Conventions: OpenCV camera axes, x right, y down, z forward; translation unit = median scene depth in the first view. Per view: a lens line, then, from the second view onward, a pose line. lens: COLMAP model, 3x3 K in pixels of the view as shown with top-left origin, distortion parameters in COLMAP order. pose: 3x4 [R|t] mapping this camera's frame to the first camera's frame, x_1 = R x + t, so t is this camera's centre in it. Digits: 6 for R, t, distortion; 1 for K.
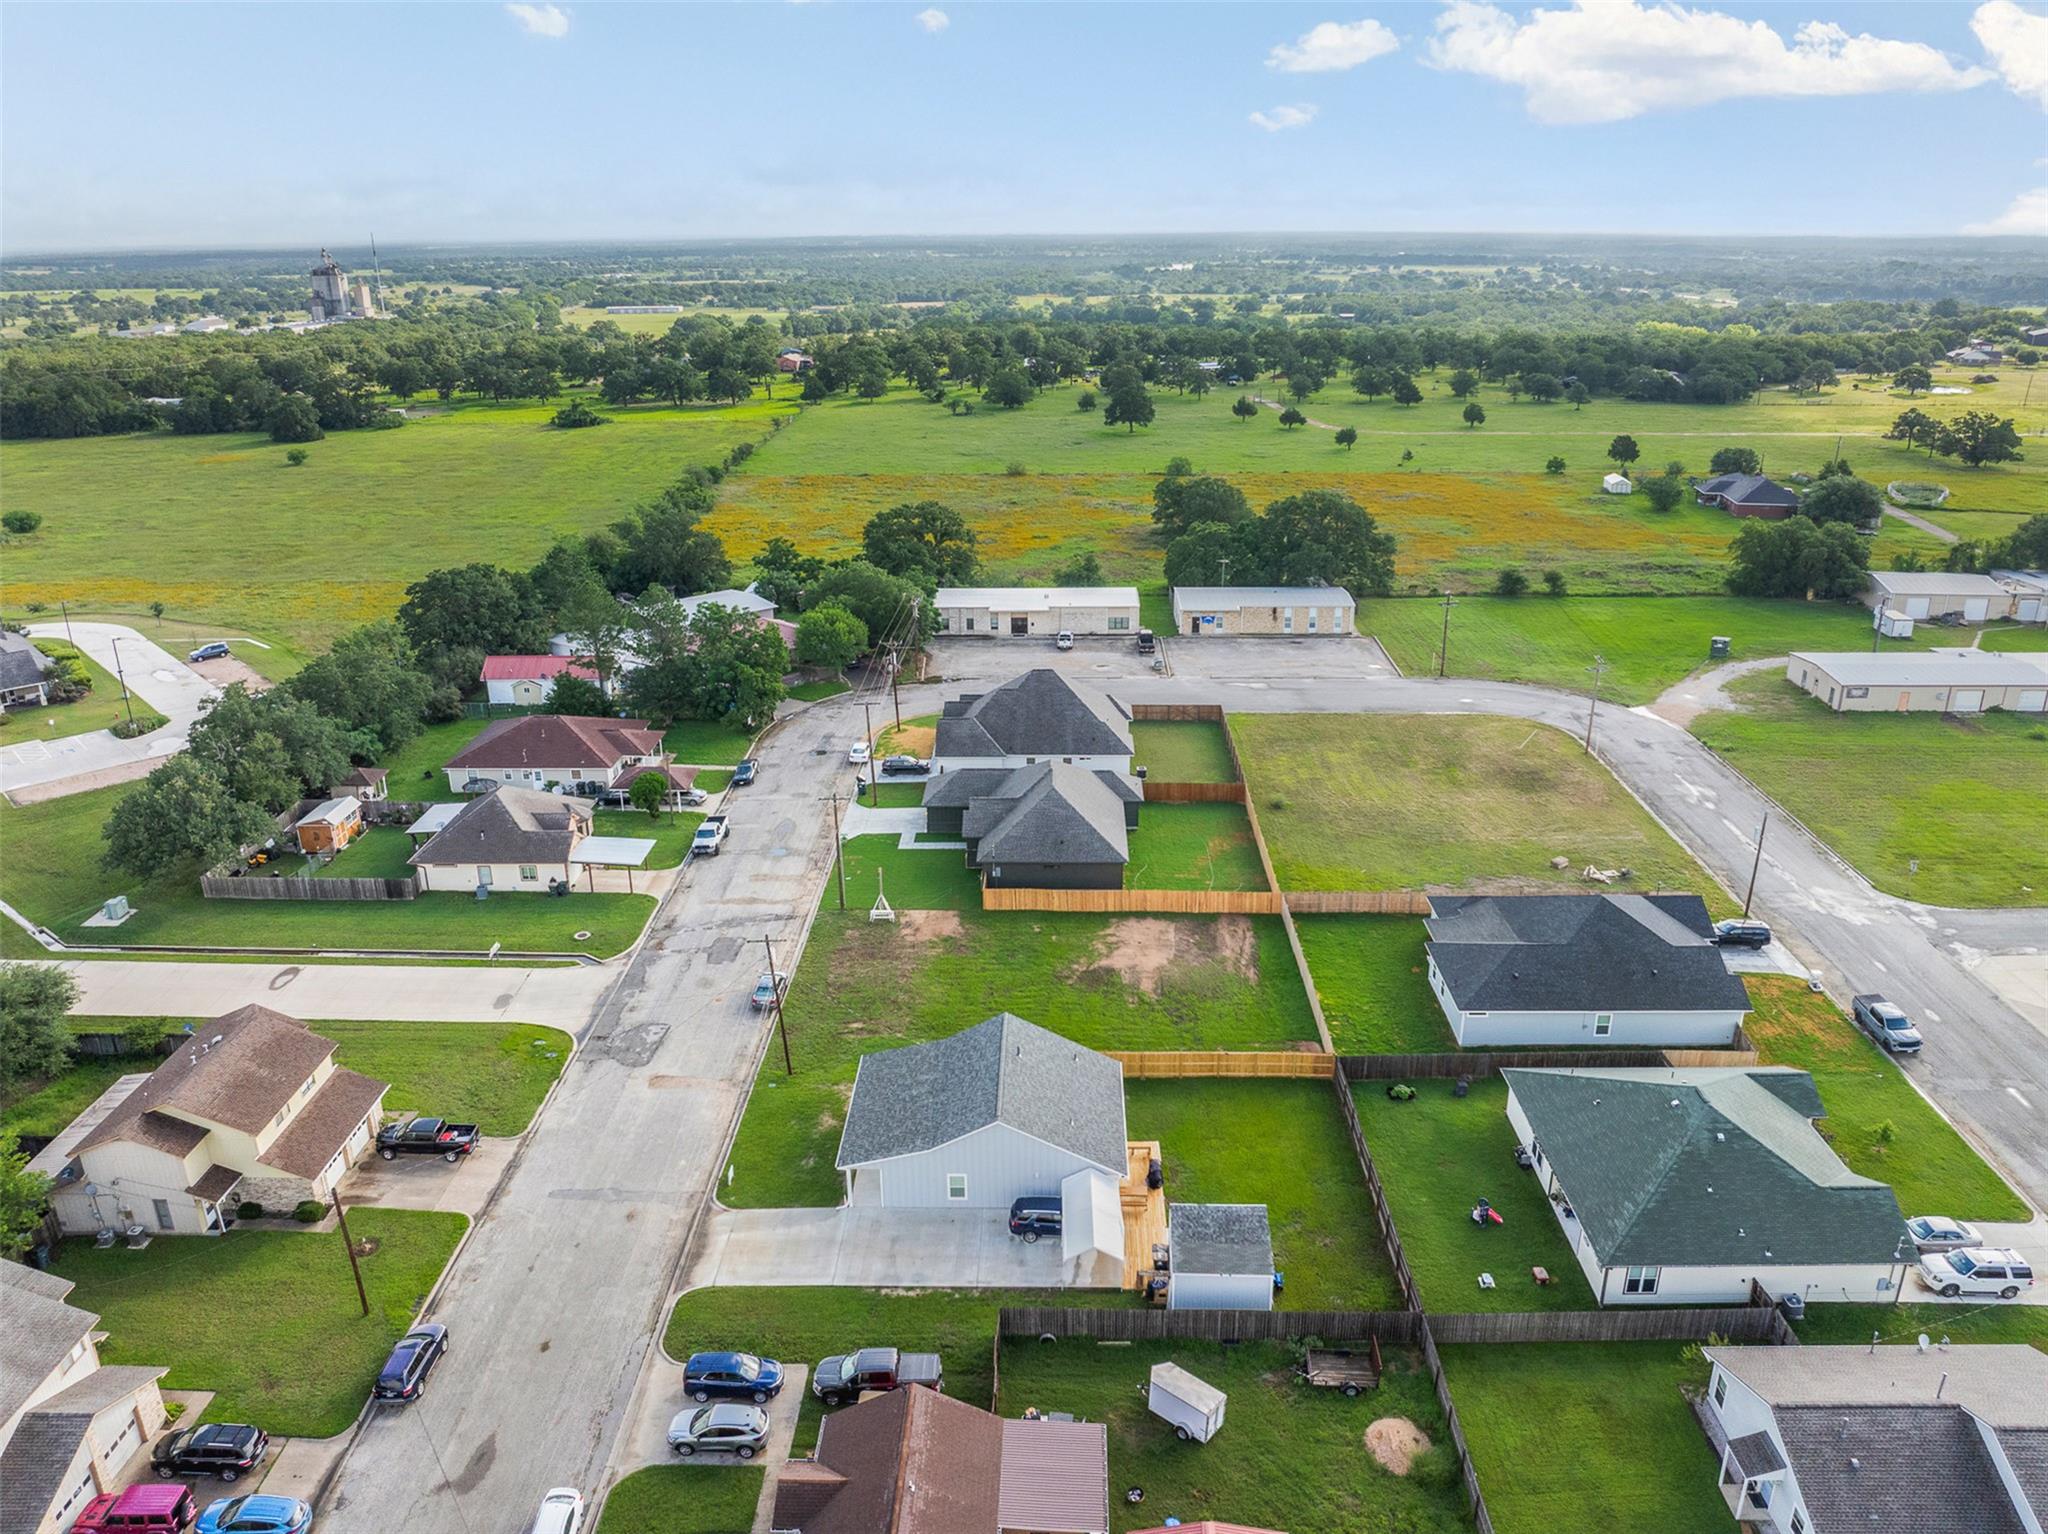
lens RADIAL K [[1437.9, 0, 1023.5], [0, 1437.9, 761.3], [0, 0, 1]] dist [-0.038429, 0.008025]
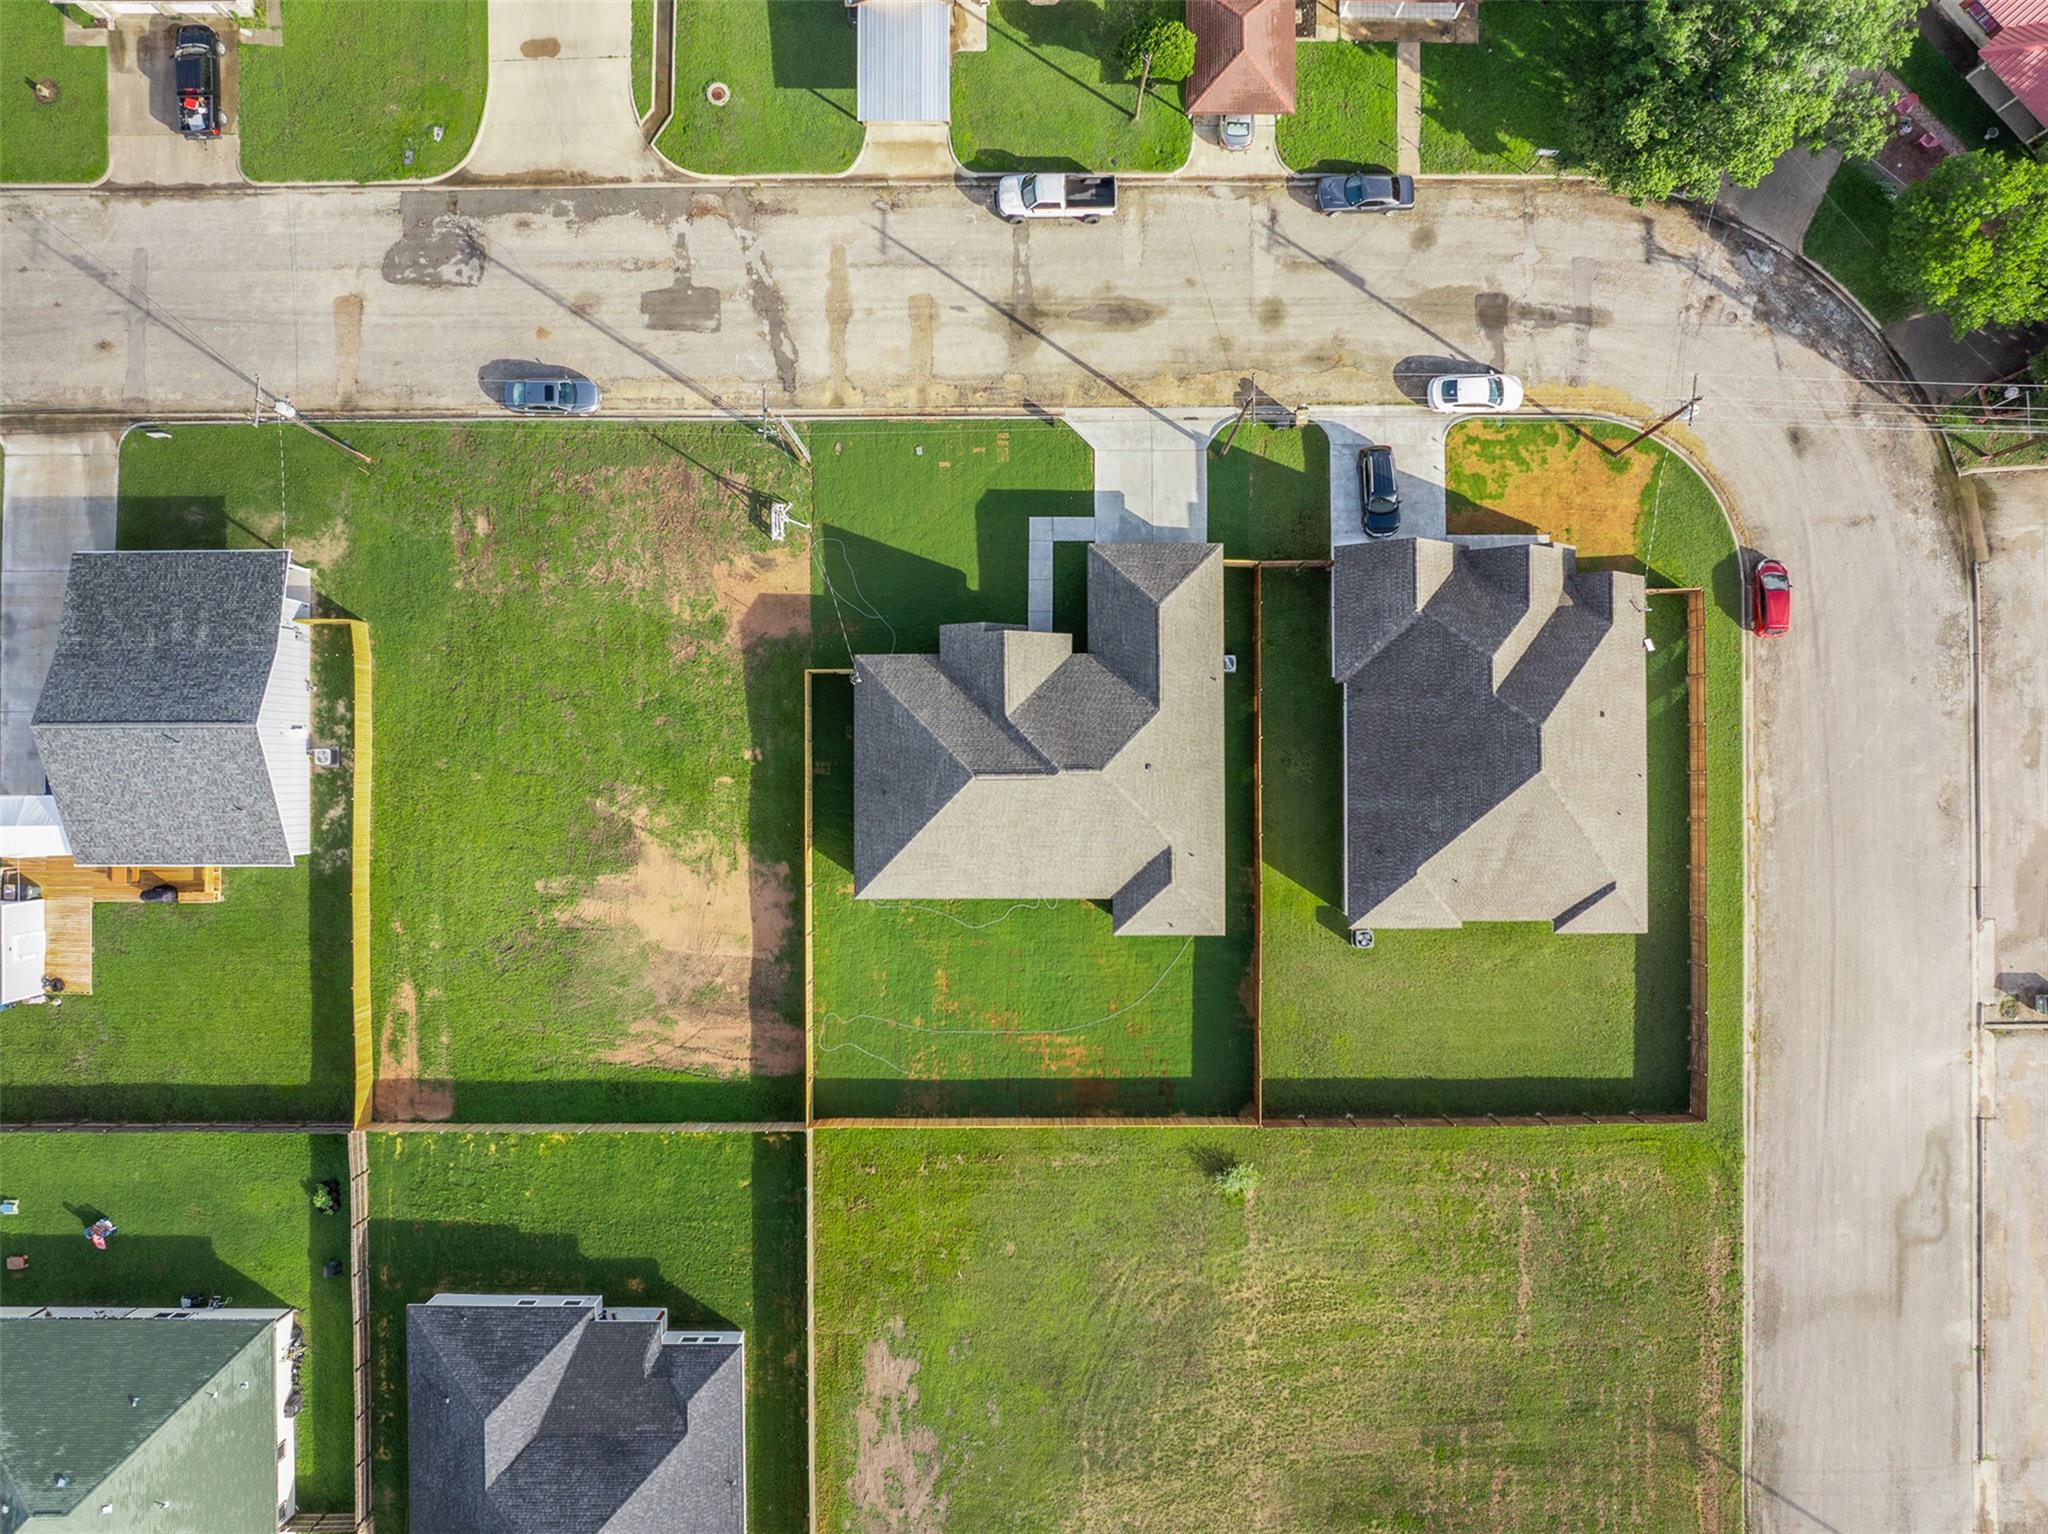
lens RADIAL K [[1437.9, 0, 1027.7], [0, 1437.9, 755.6], [0, 0, 1]] dist [-0.038429, 0.008025]
pose [[0.030060, 0.999539, -0.004228, 0.016378], [-0.356954, 0.014685, 0.934007, -0.541425], [0.933638, -0.026567, 0.357231, 0.847936]]
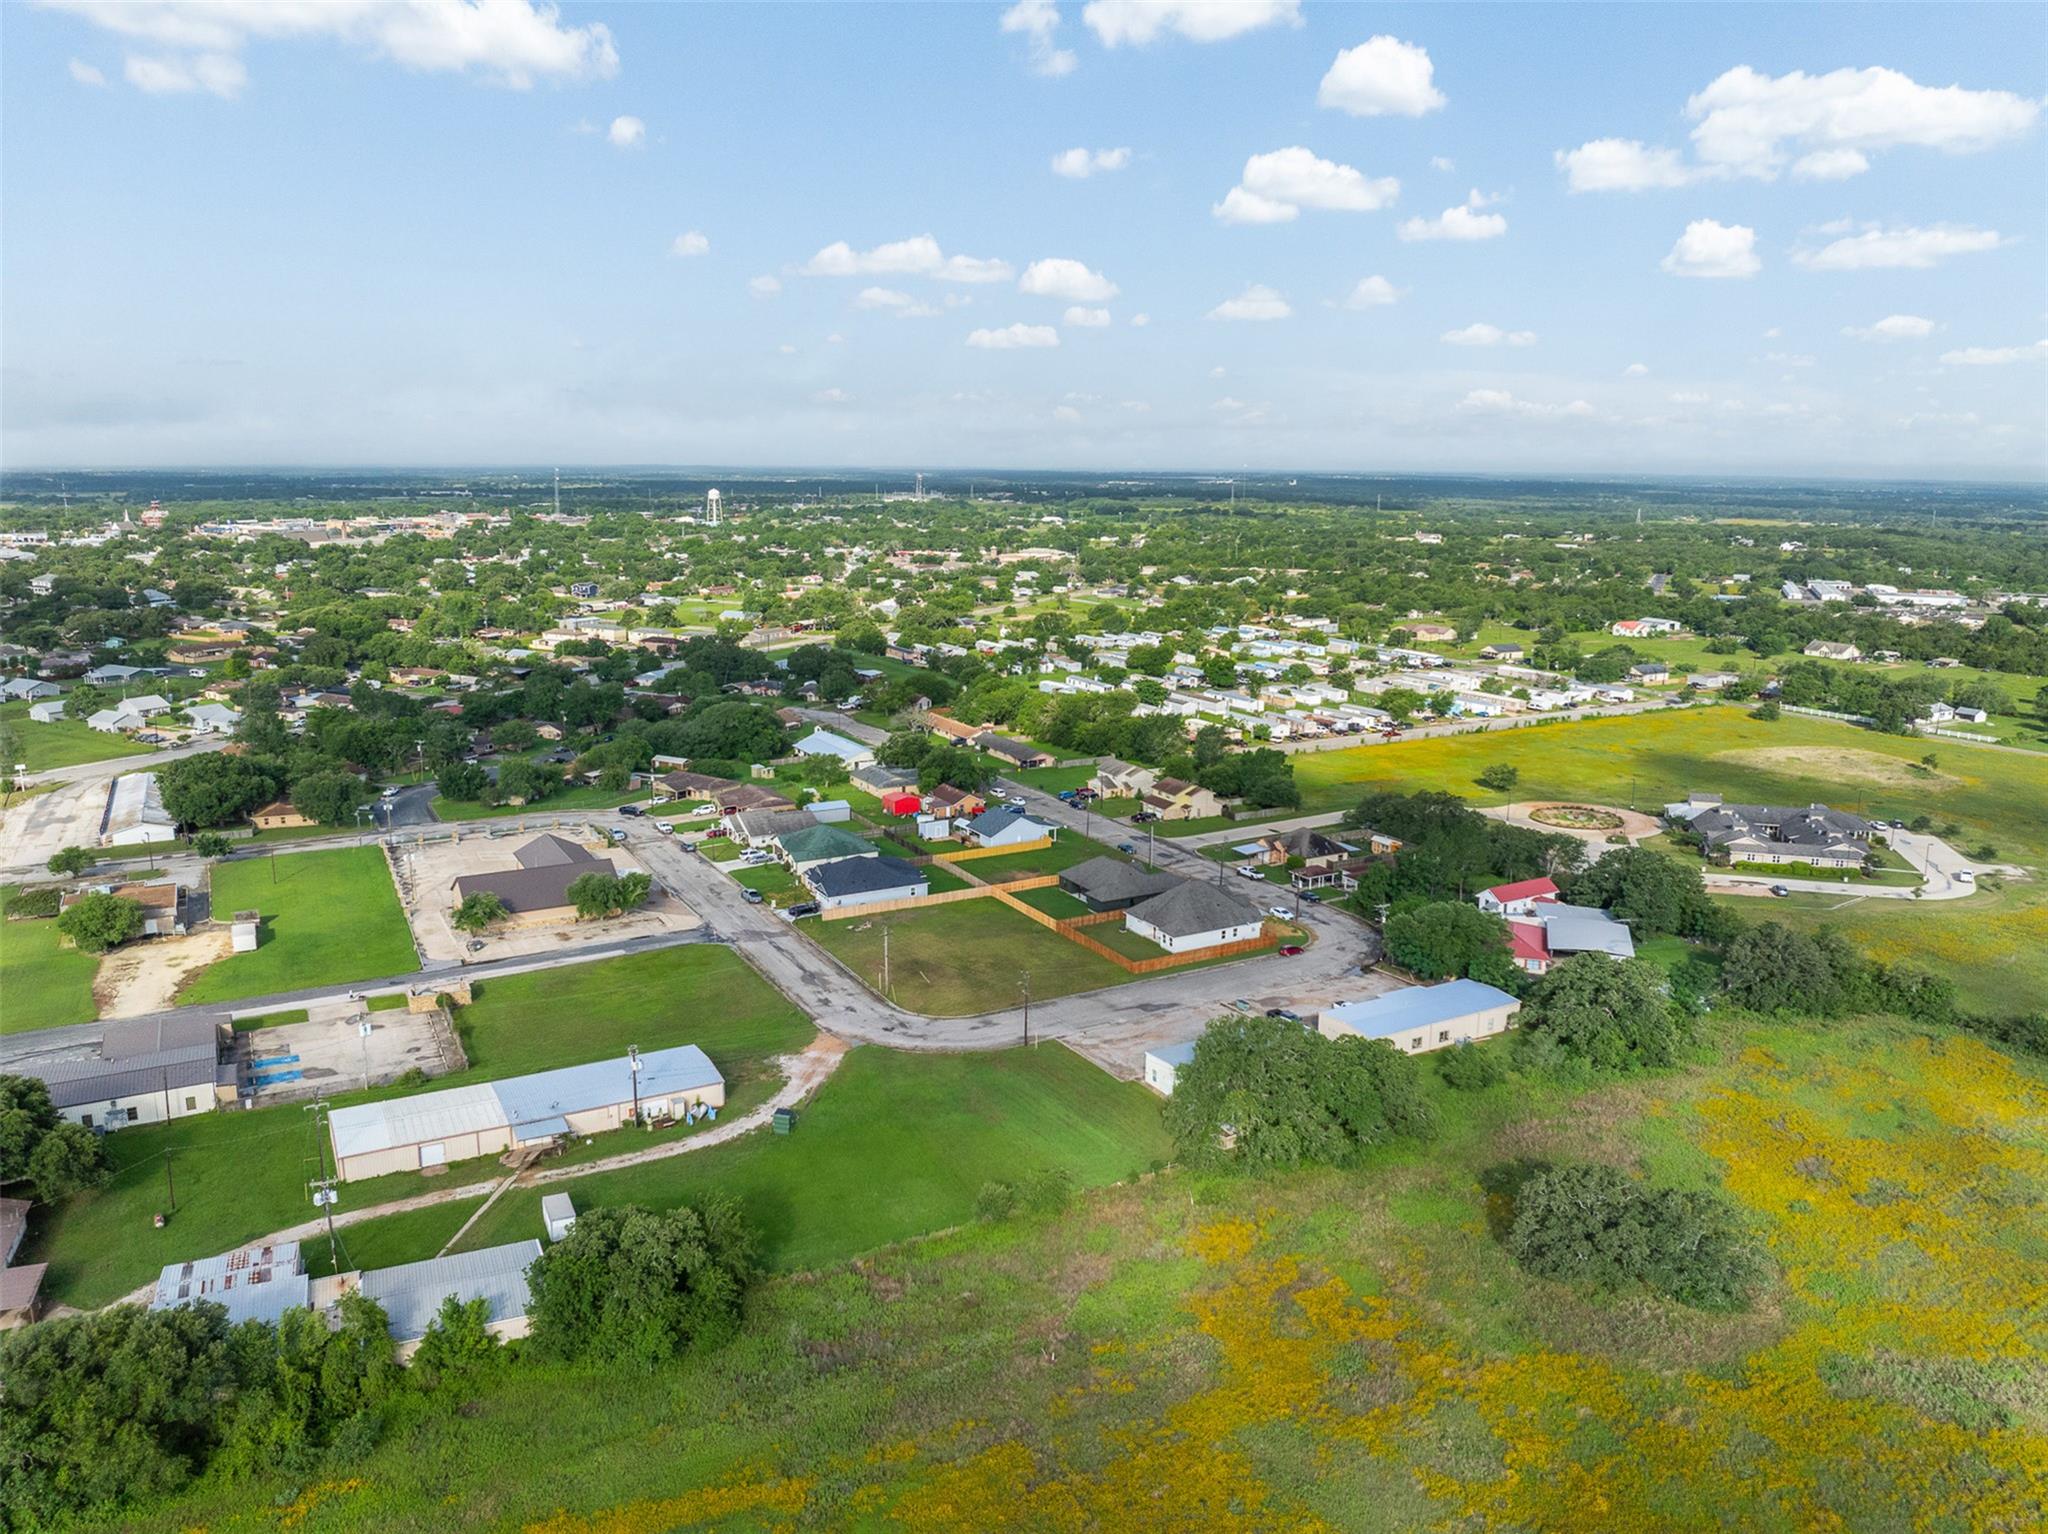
lens RADIAL K [[1437.9, 0, 1036.6], [0, 1437.9, 773.4], [0, 0, 1]] dist [-0.038429, 0.008025]
pose [[-0.854091, 0.111609, -0.508009, 1.232024], [-0.183928, 0.848789, 0.495709, -1.180181], [0.486518, 0.516817, -0.704415, 2.498015]]
